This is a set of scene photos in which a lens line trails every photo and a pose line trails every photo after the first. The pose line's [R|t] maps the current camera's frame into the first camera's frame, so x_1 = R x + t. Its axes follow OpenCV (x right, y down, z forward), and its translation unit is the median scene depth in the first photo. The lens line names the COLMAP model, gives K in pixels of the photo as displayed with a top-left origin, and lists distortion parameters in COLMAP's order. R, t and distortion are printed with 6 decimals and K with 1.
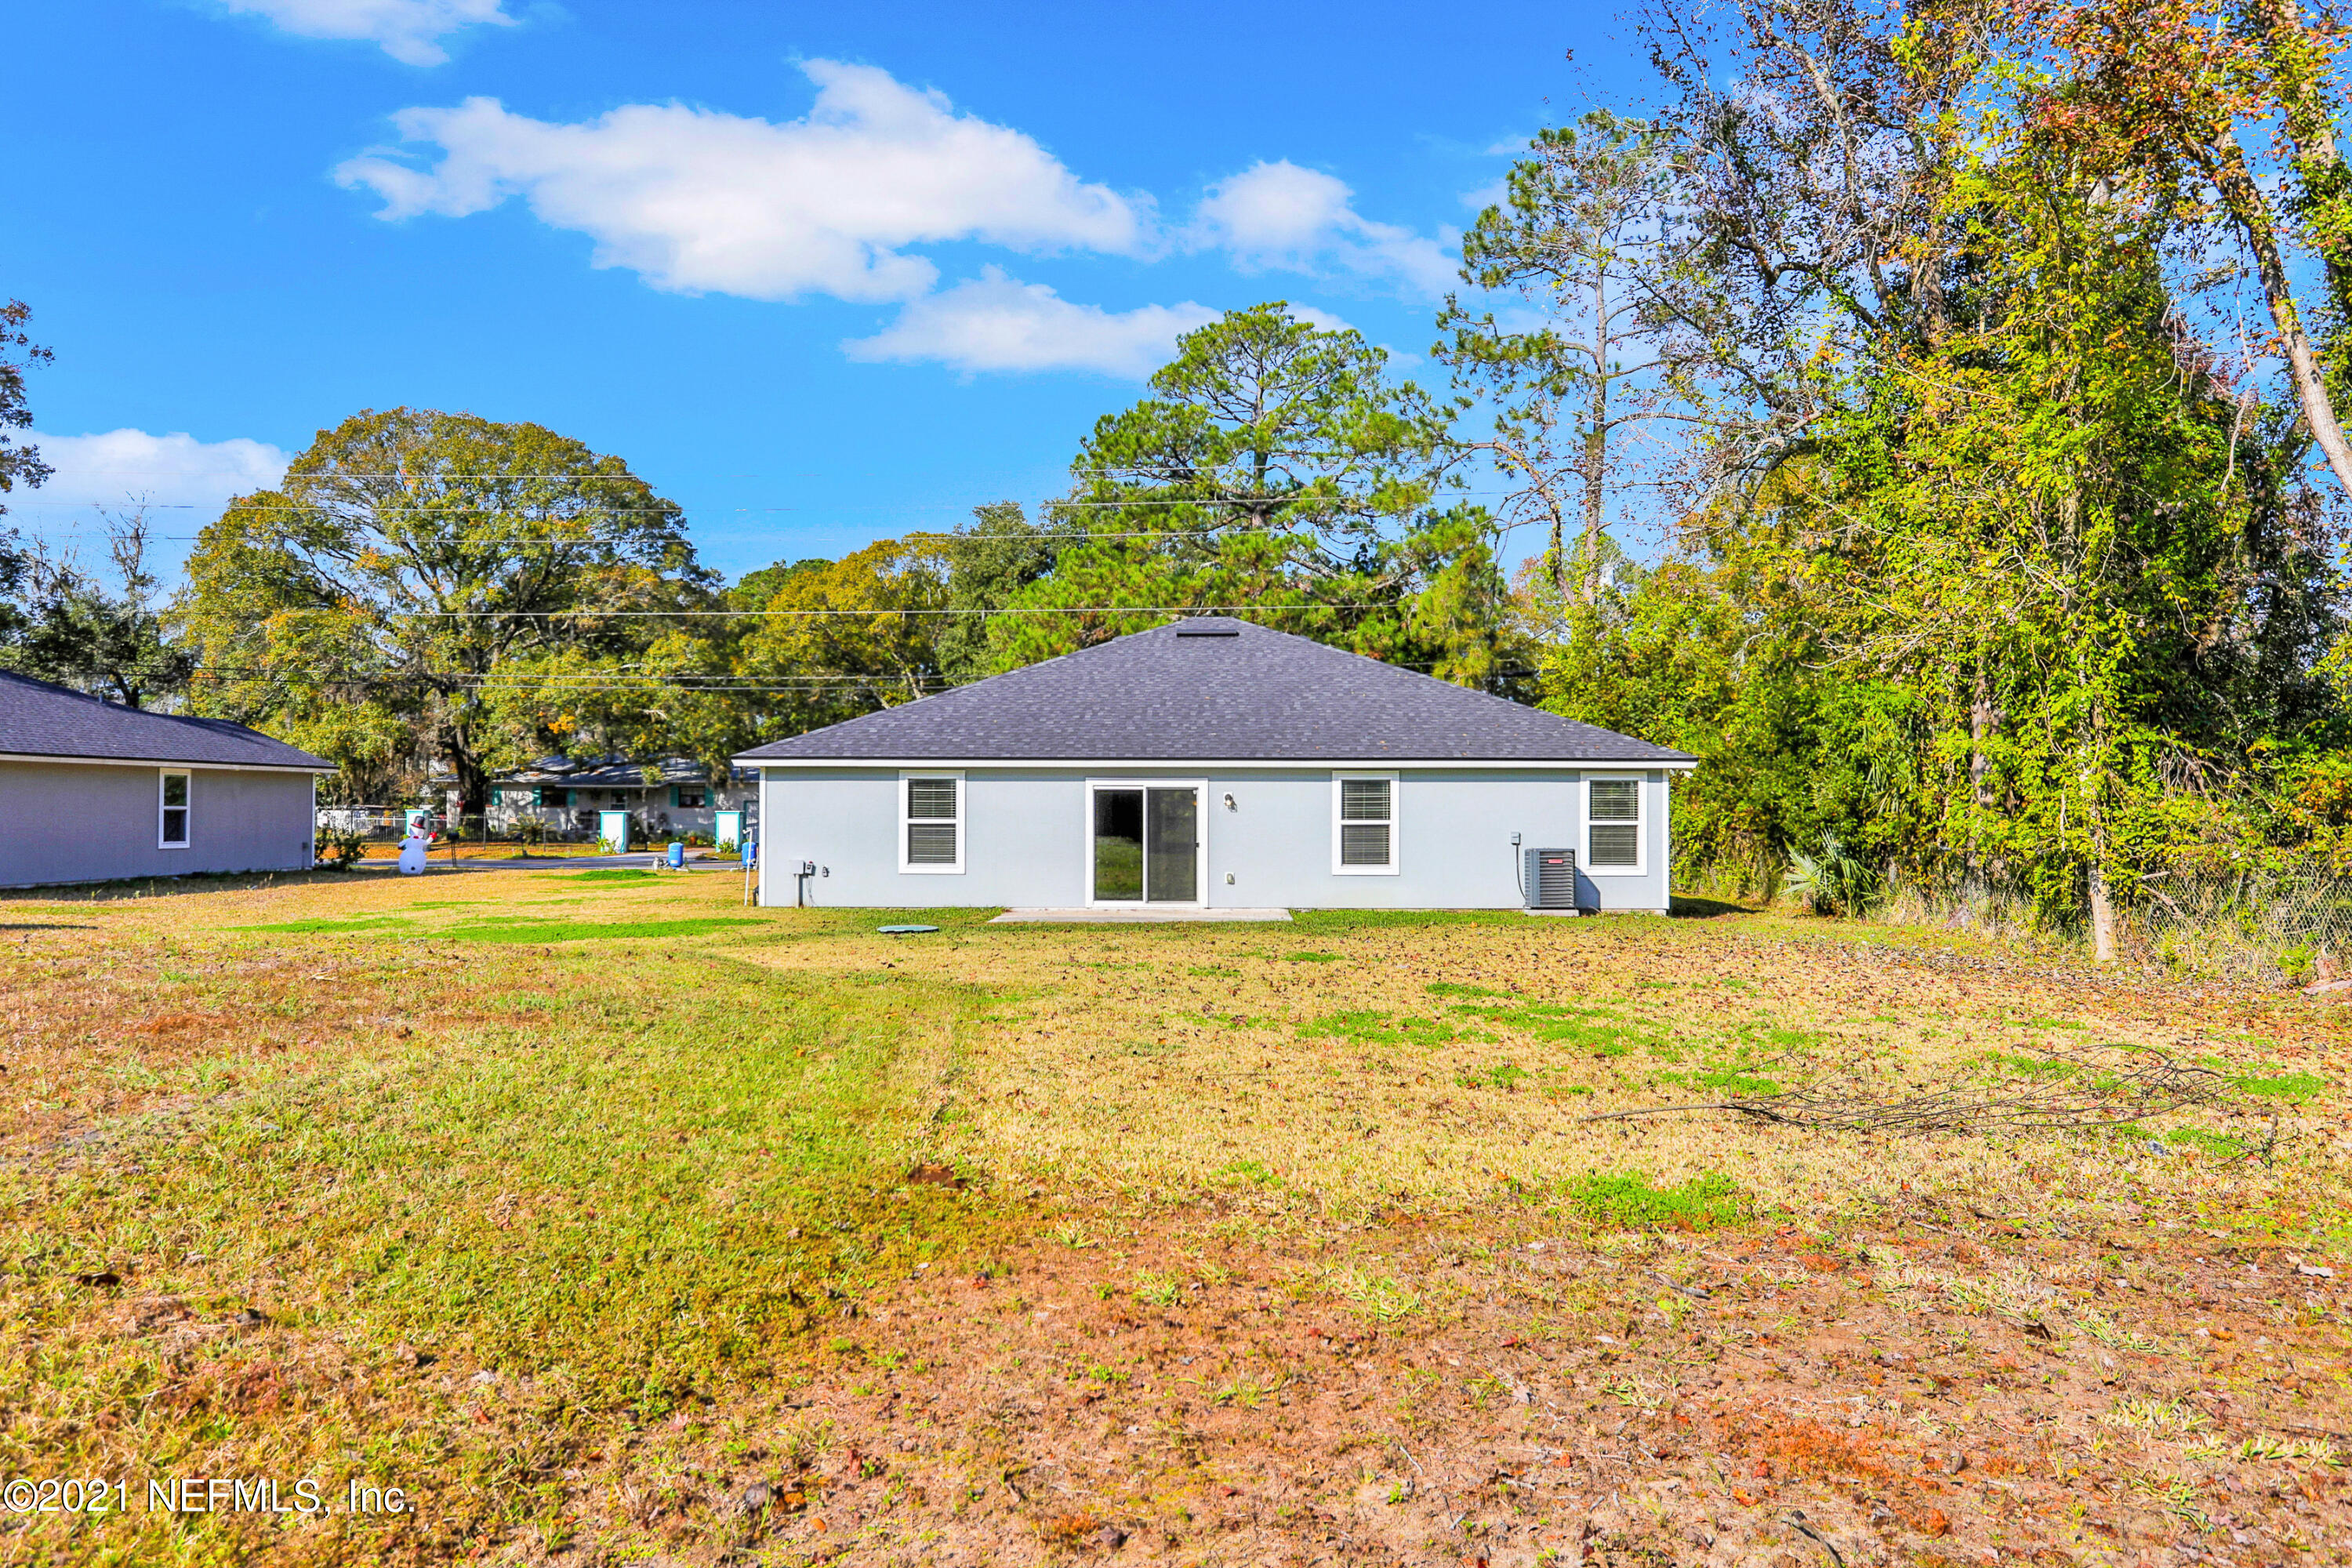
lens RADIAL K [[1691.2, 0, 1176.4], [0, 1691.2, 772.5], [0, 0, 1]] dist [-0.015811, -0.009376]
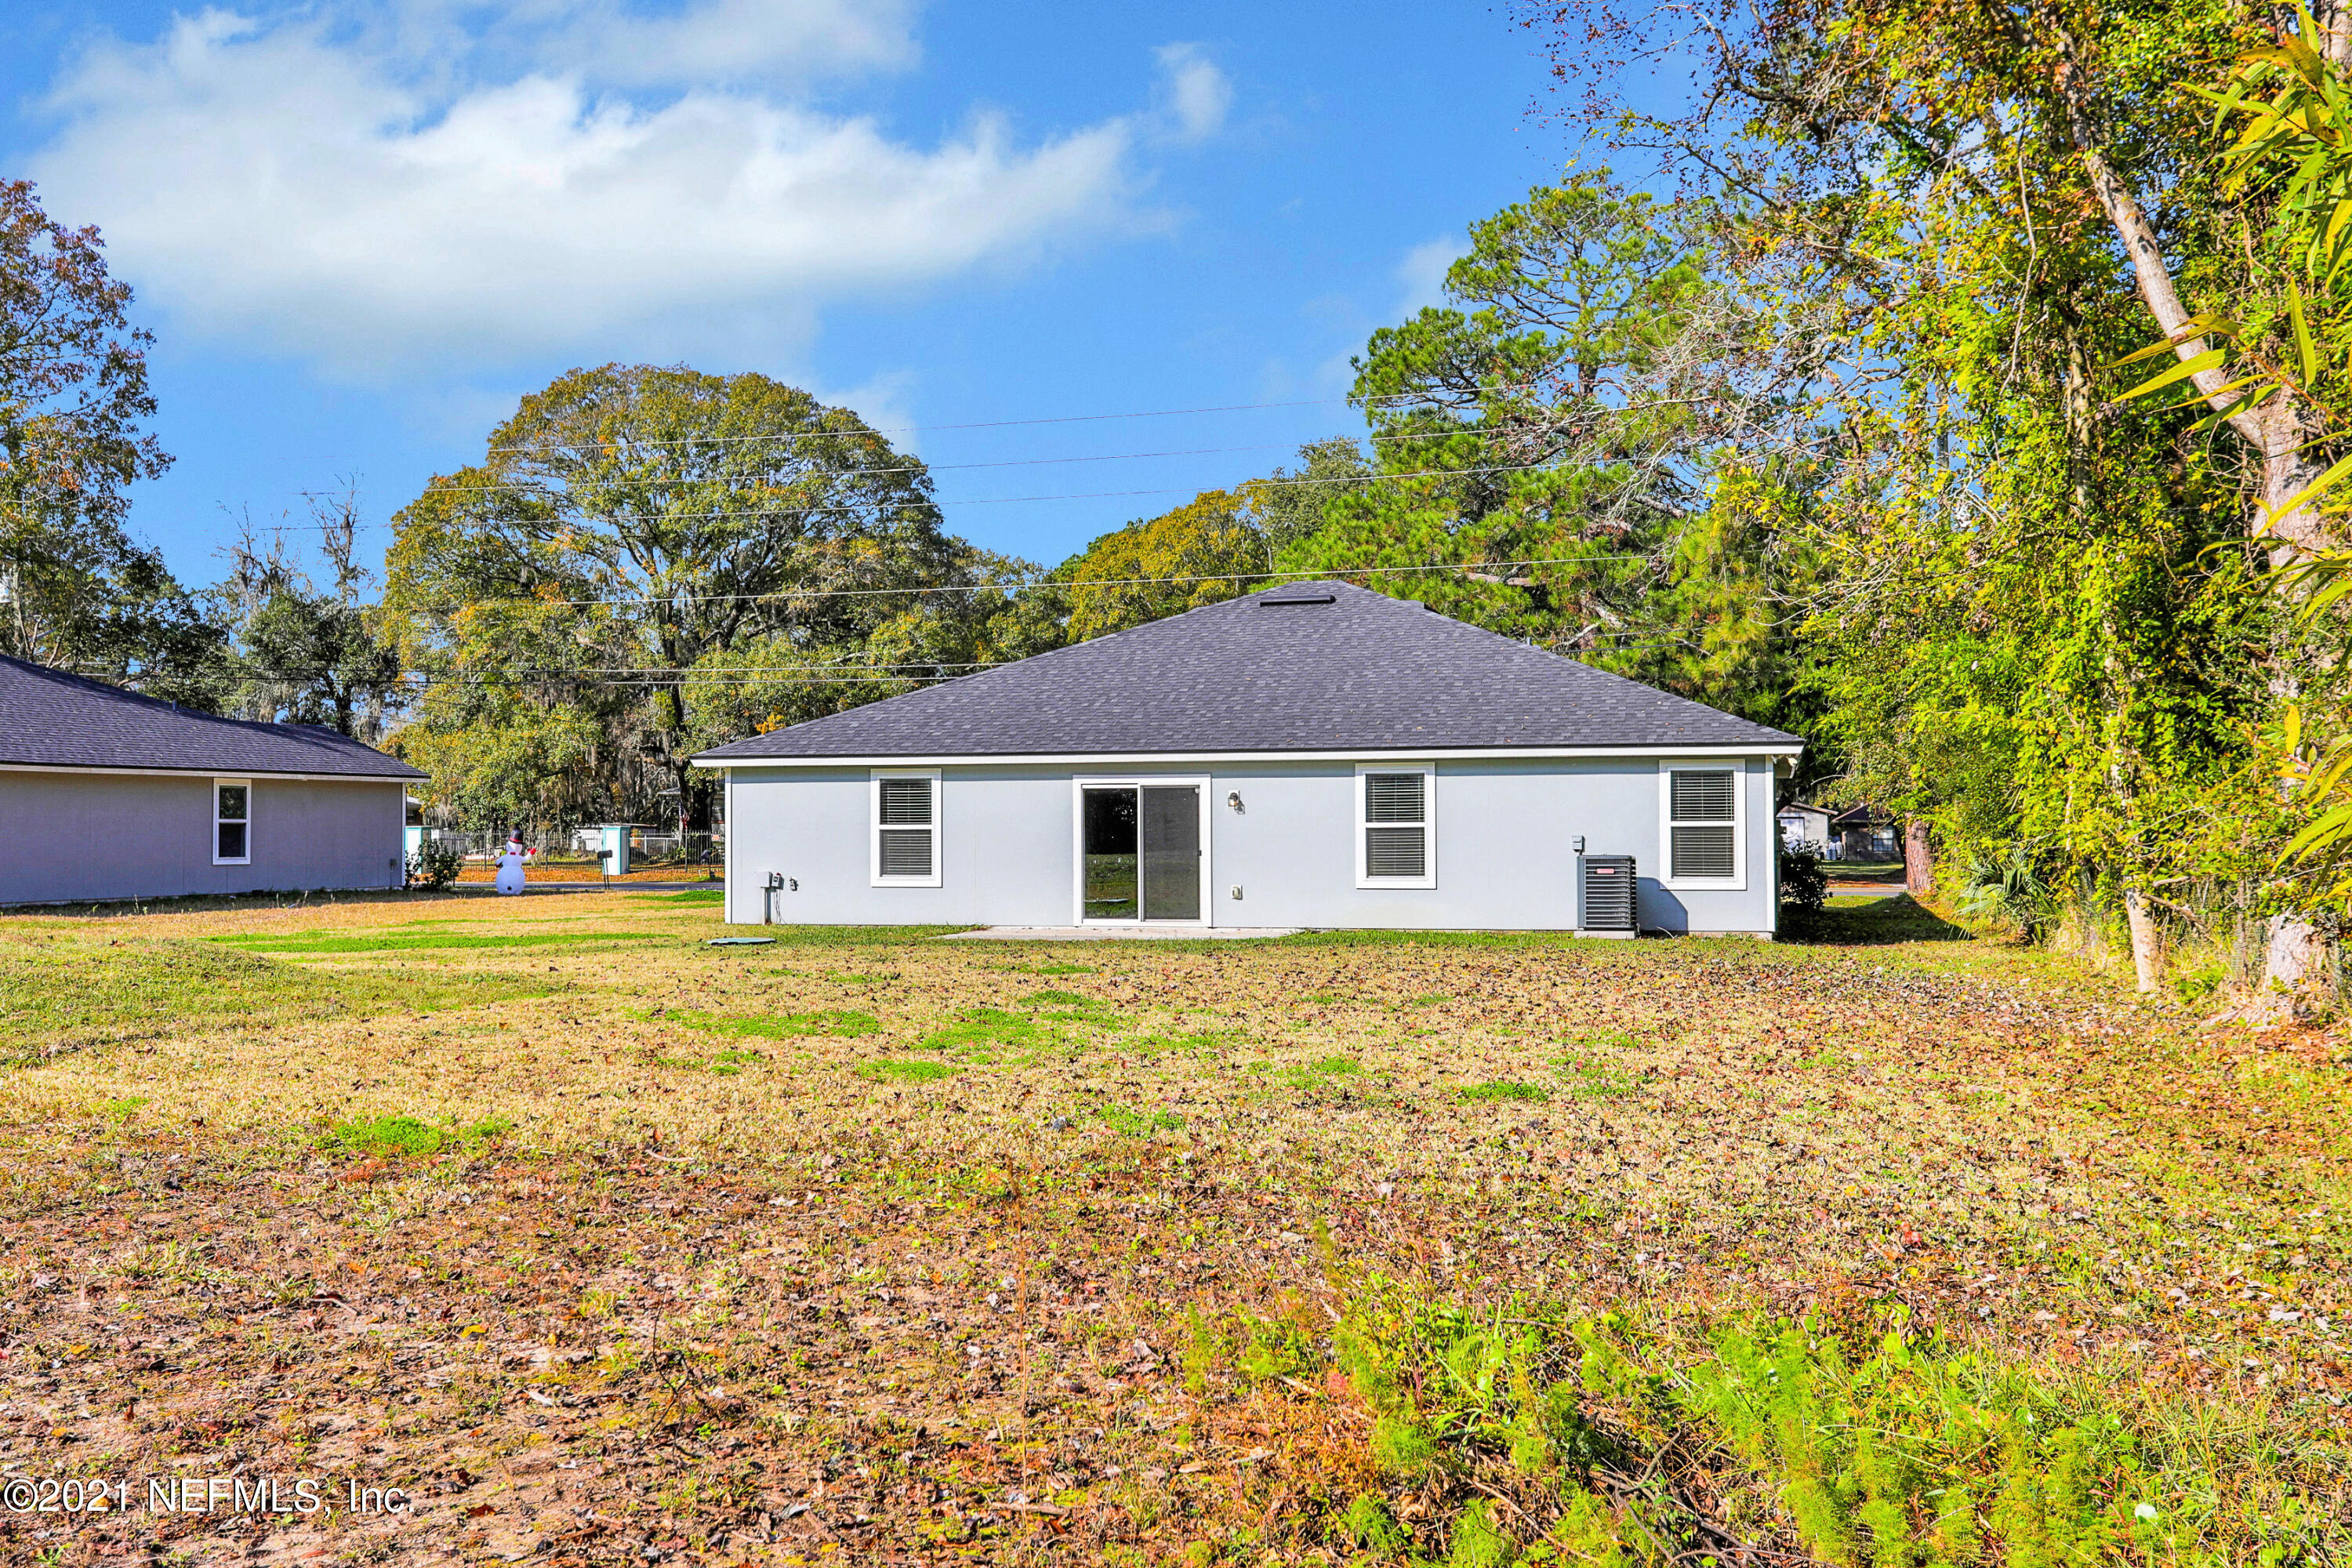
lens RADIAL K [[2160.2, 0, 1176.0], [0, 2160.2, 785.8], [0, 0, 1]] dist [-0.005302, 0.000000]
pose [[0.971425, -0.010798, -0.237099, 0.256345], [0.011574, 0.999931, 0.001881, 0.006886], [0.237063, -0.004572, 0.971484, -0.052740]]
